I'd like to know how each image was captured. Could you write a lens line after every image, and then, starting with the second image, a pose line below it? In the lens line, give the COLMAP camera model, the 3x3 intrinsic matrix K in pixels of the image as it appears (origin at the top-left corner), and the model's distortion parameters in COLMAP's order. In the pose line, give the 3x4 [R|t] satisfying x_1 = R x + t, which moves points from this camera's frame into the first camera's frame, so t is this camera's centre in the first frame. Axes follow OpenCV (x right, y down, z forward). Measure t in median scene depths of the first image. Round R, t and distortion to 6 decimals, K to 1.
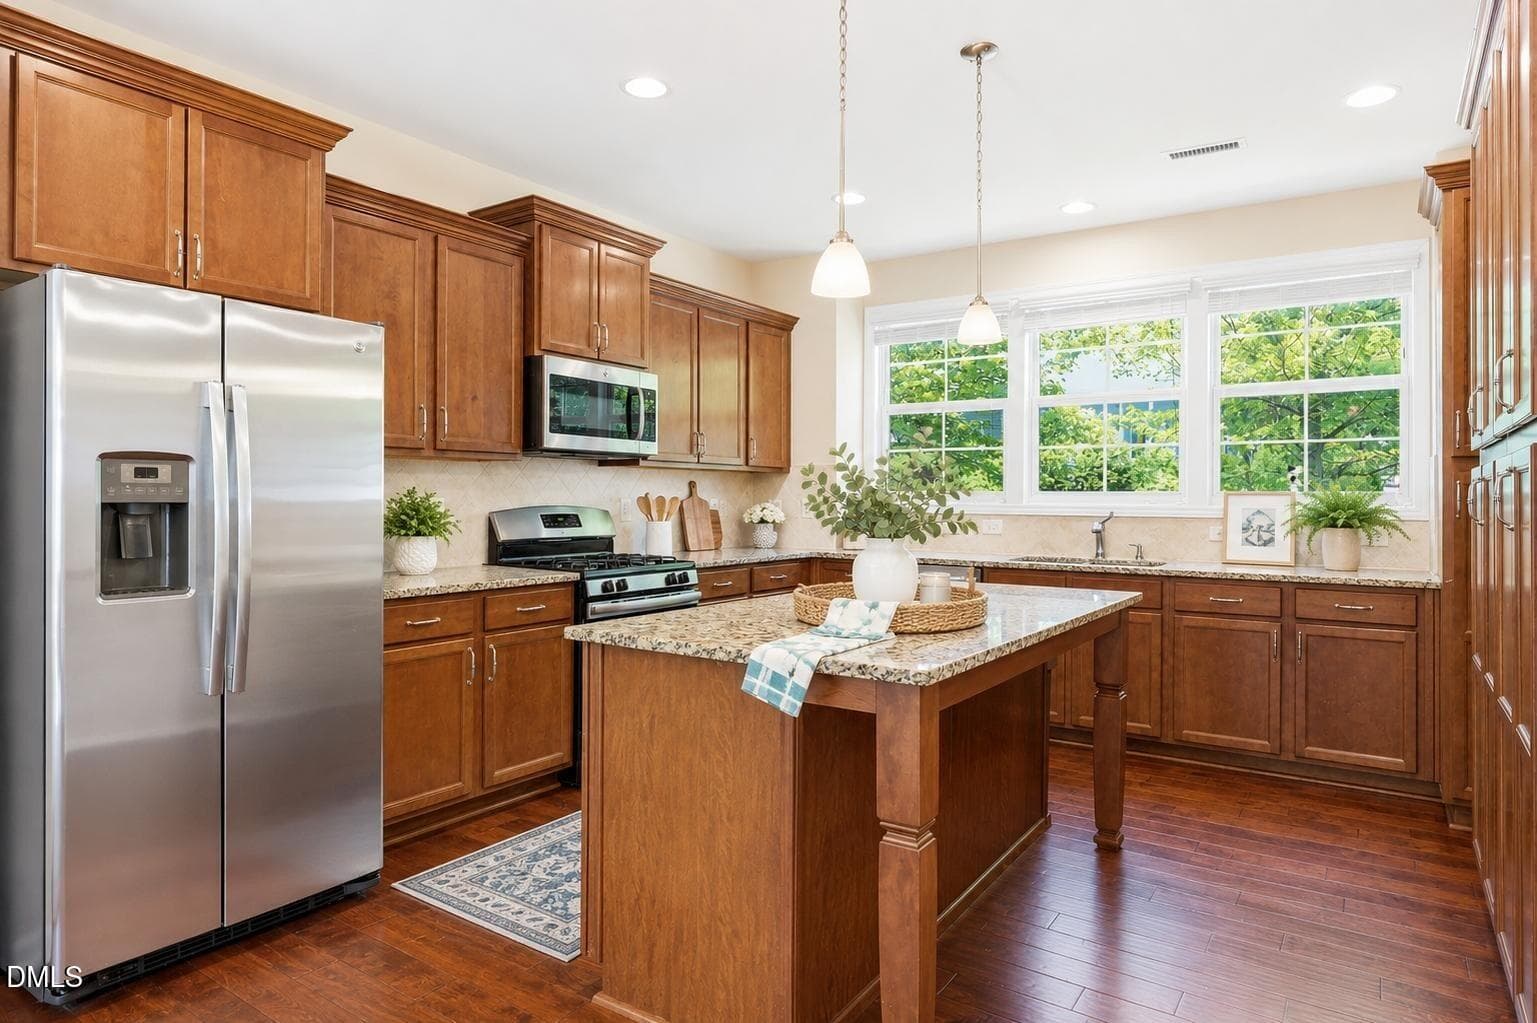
lens RADIAL K [[944.7, 0, 775.3], [0, 944.7, 495.8], [0, 0, 1]] dist [-0.004417, 0.000213]
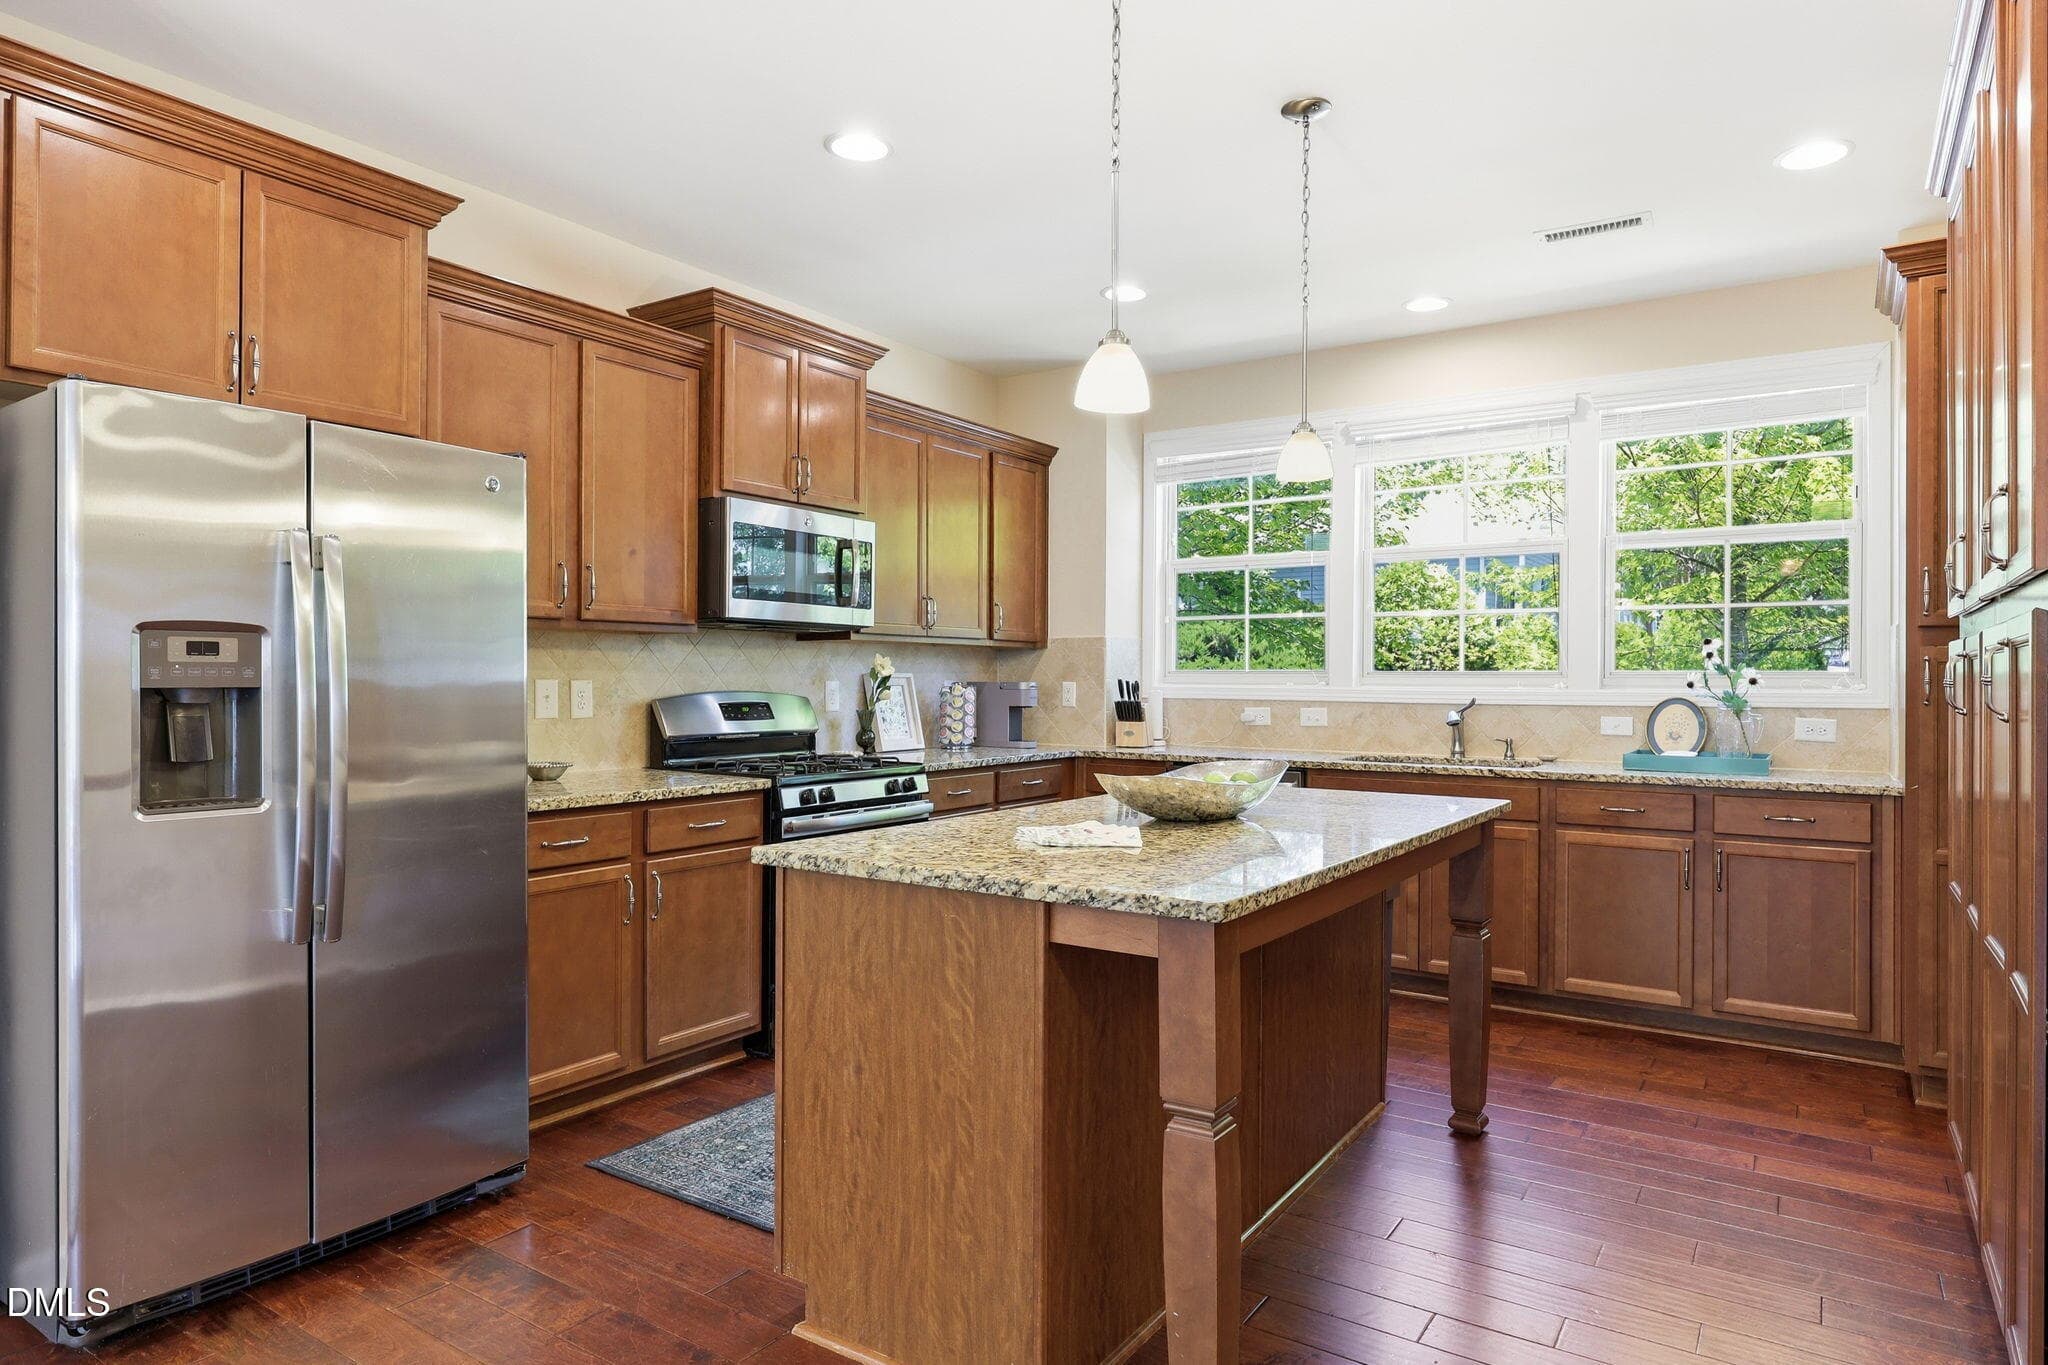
lens RADIAL K [[1194.5, 0, 1026.6], [0, 1194.5, 679.5], [0, 0, 1]] dist [0.011660, -0.003312]
pose [[0.999869, -0.000815, -0.016174, 0.014497], [0.000851, 0.999997, 0.002229, -0.001109], [0.016172, -0.002242, 0.999867, 0.025142]]
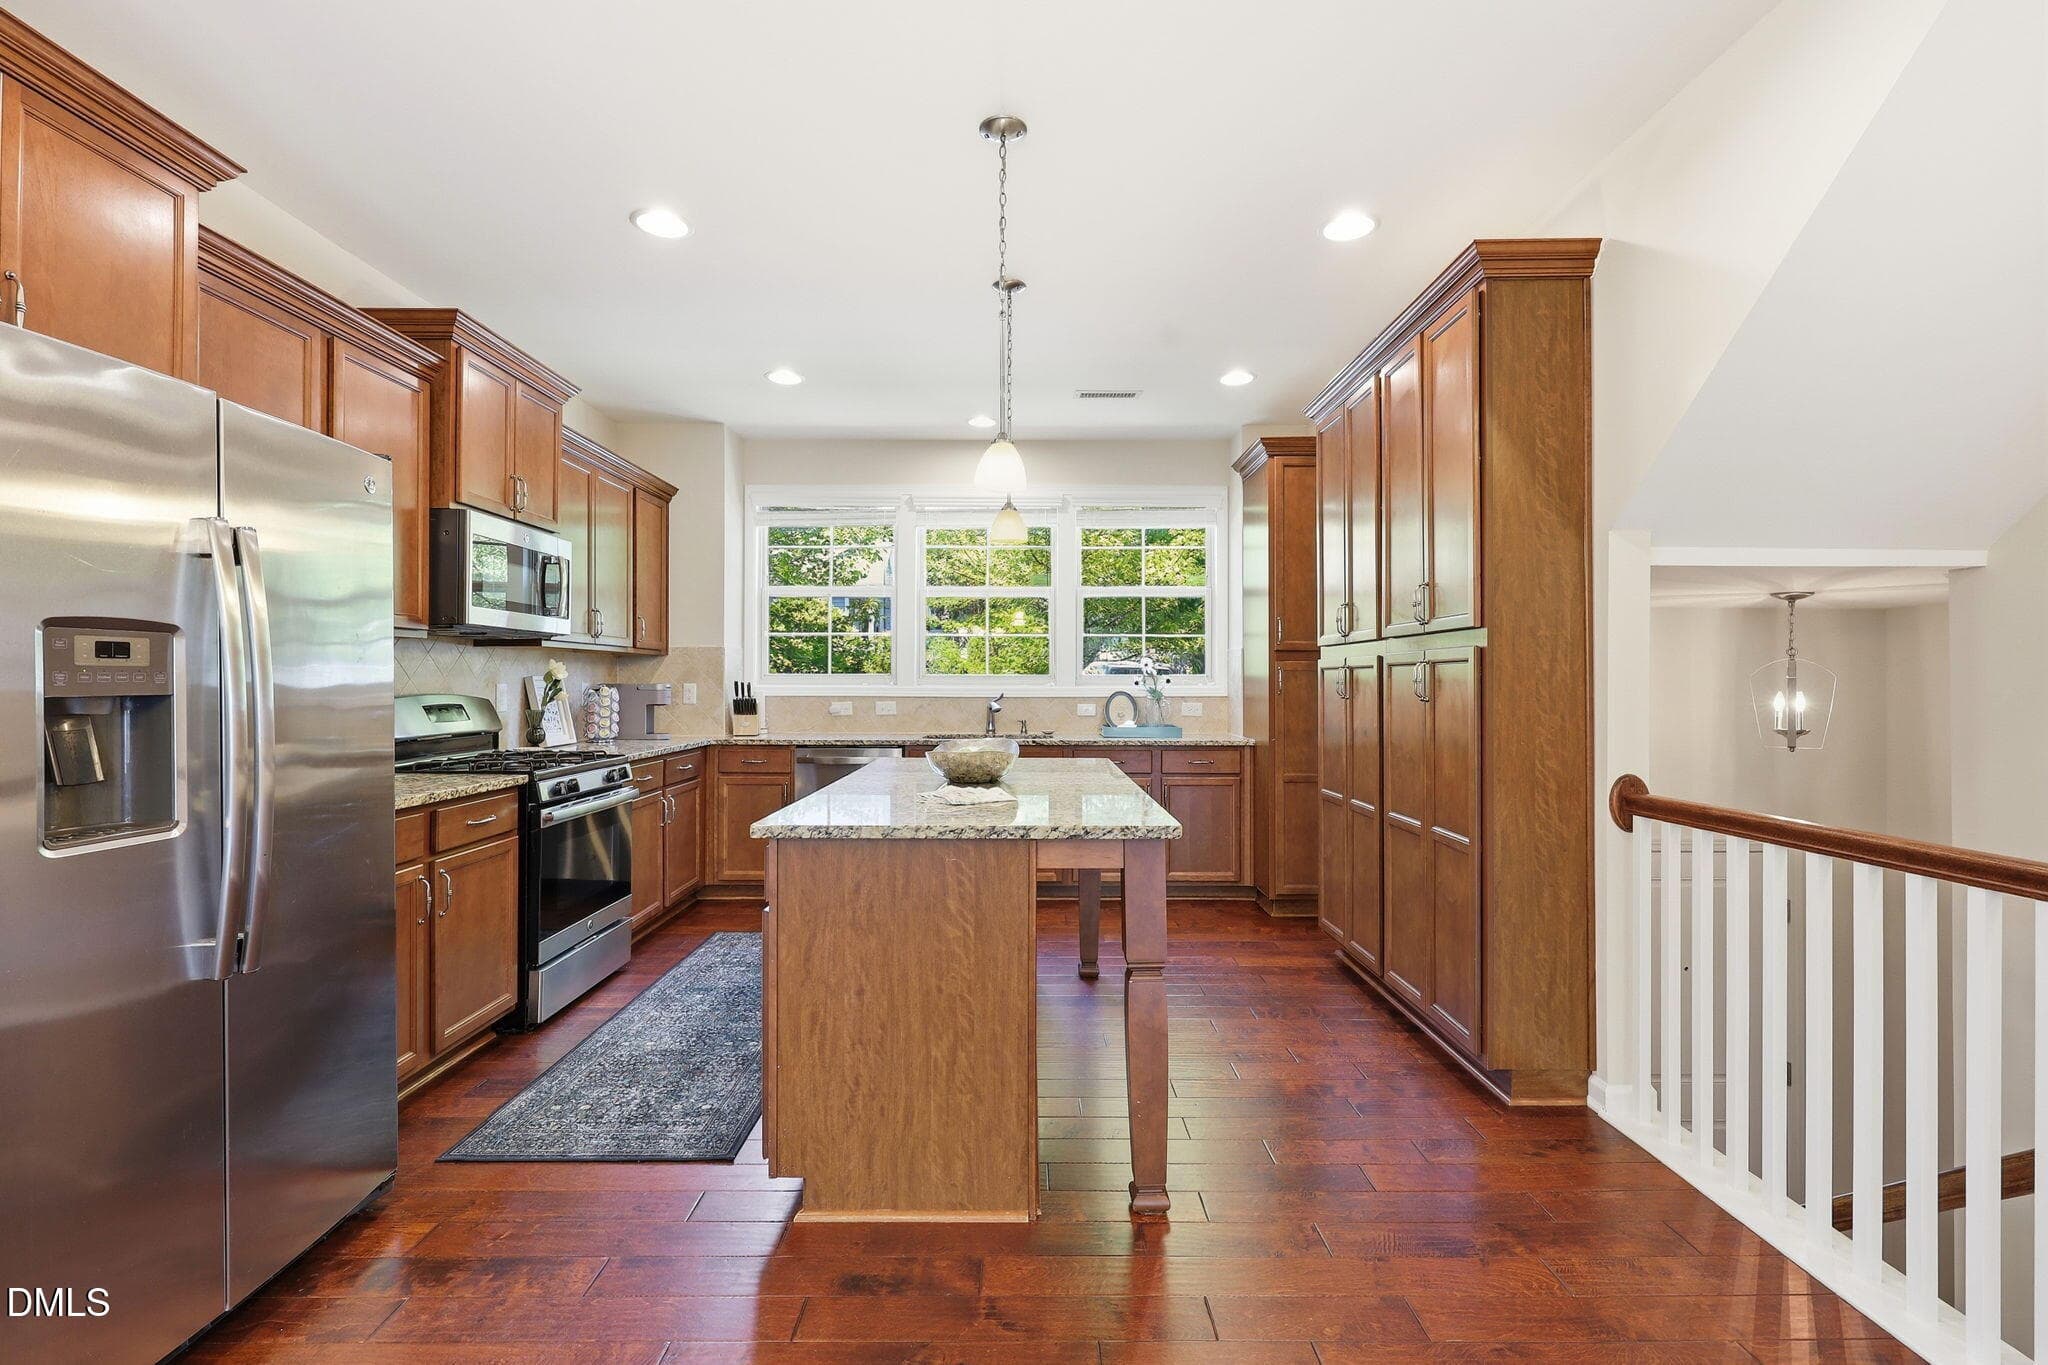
lens RADIAL K [[920.8, 0, 1030.7], [0, 920.8, 676.4], [0, 0, 1]] dist [0.006820, 0.001798]
pose [[0.841487, -0.002044, 0.540273, -0.330732], [0.002879, 0.999996, -0.000701, -0.003132], [-0.540269, 0.002145, 0.841489, 0.078047]]
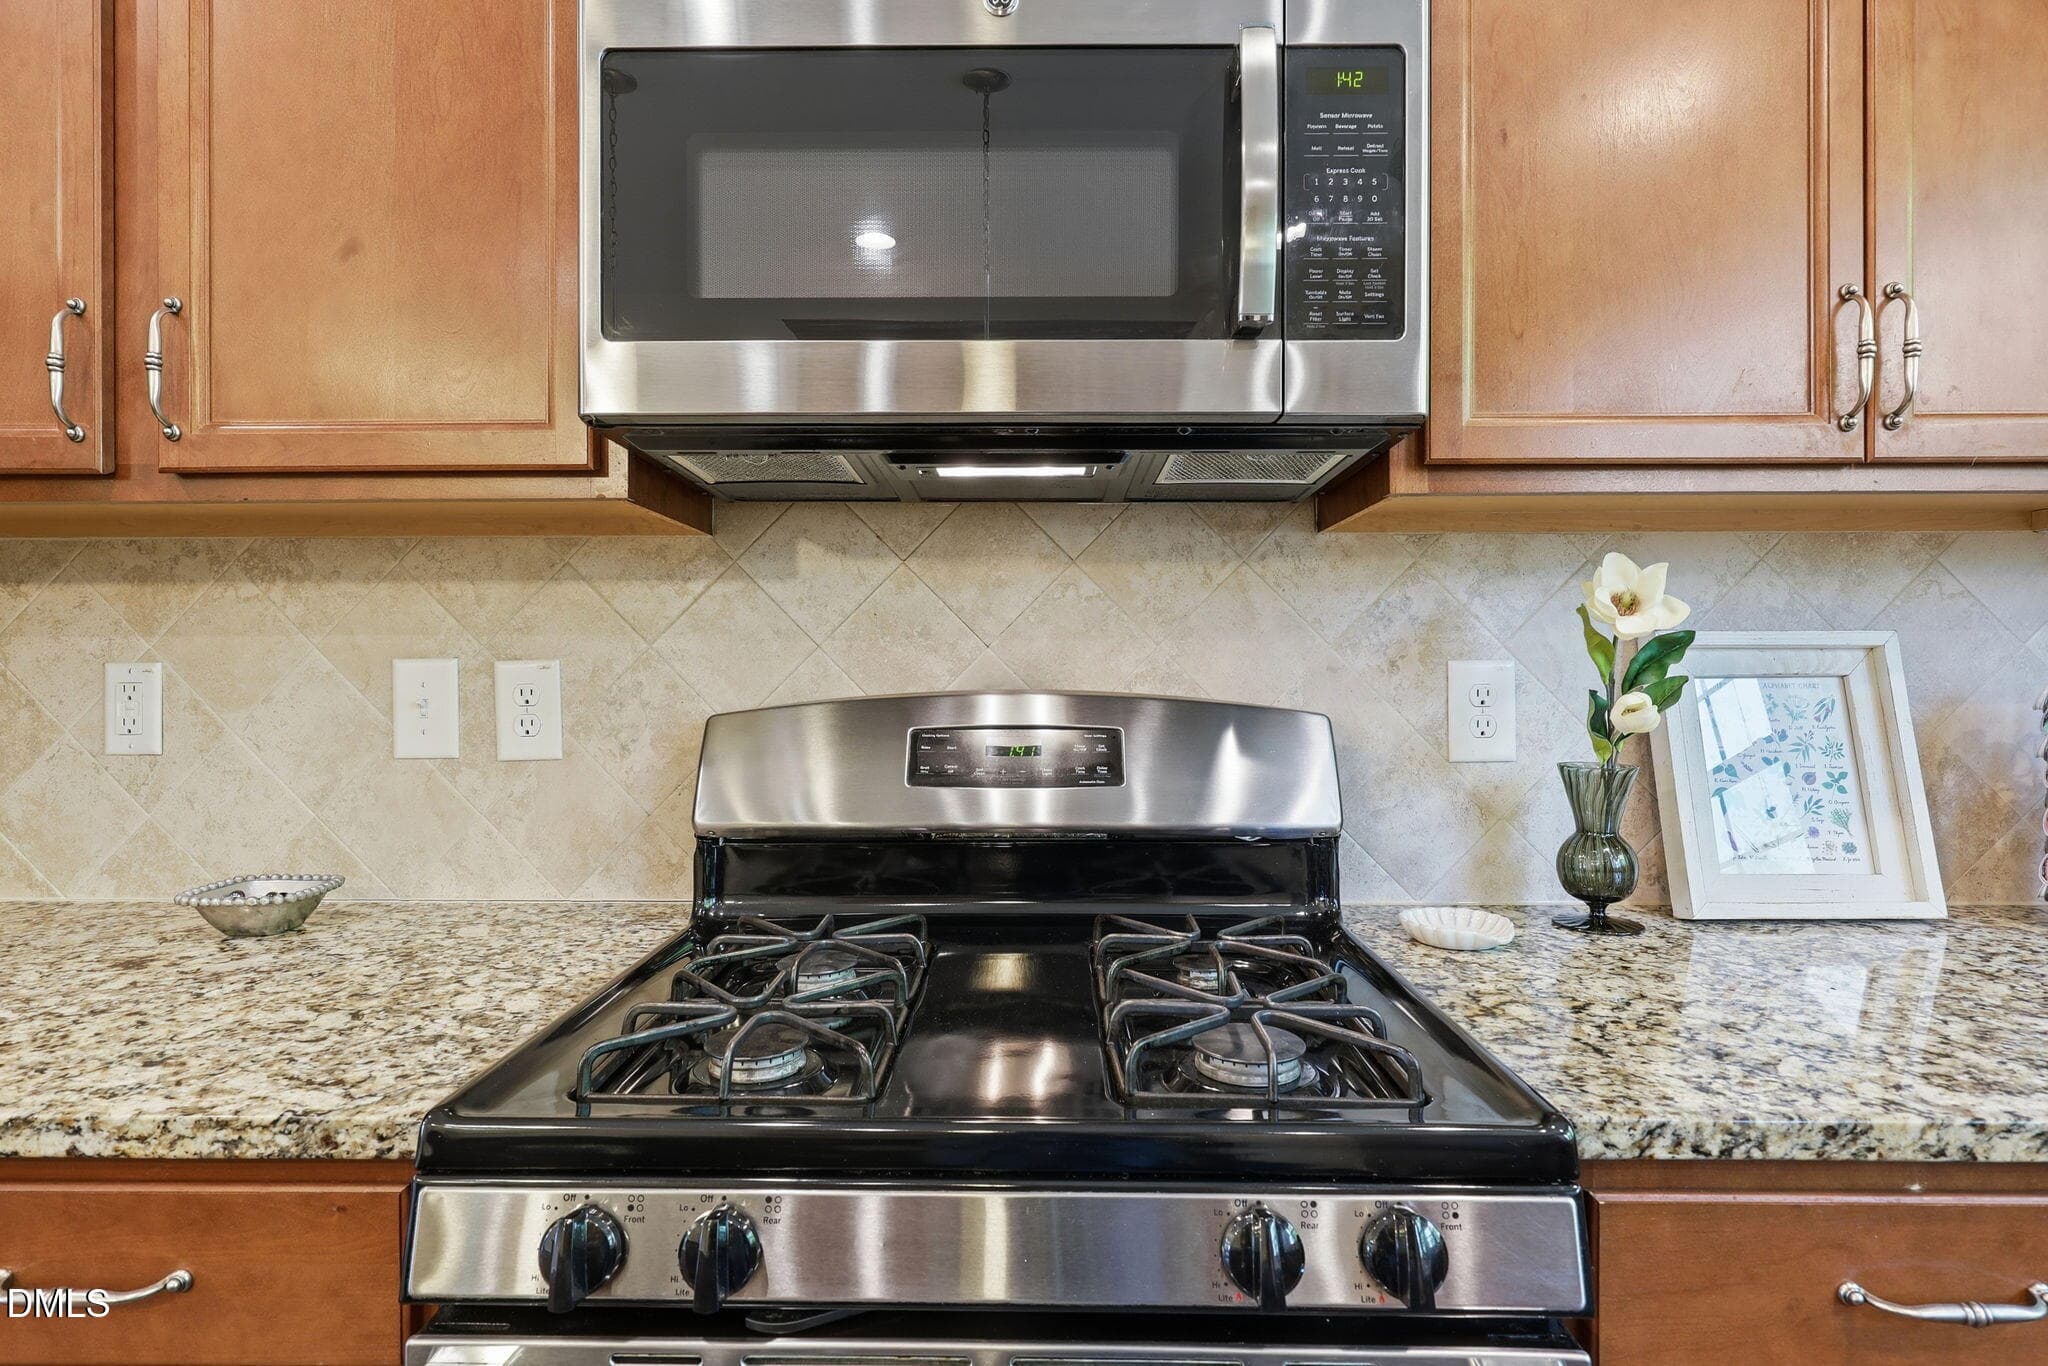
lens RADIAL K [[1043.4, 0, 1025.1], [0, 1043.4, 678.5], [0, 0, 1]] dist [-0.026929, -0.000606]
pose [[0.533740, 0.000555, -0.845648, -0.011939], [0.004767, 0.999982, 0.003665, 0.008451], [0.845635, -0.005987, 0.533728, 1.170508]]
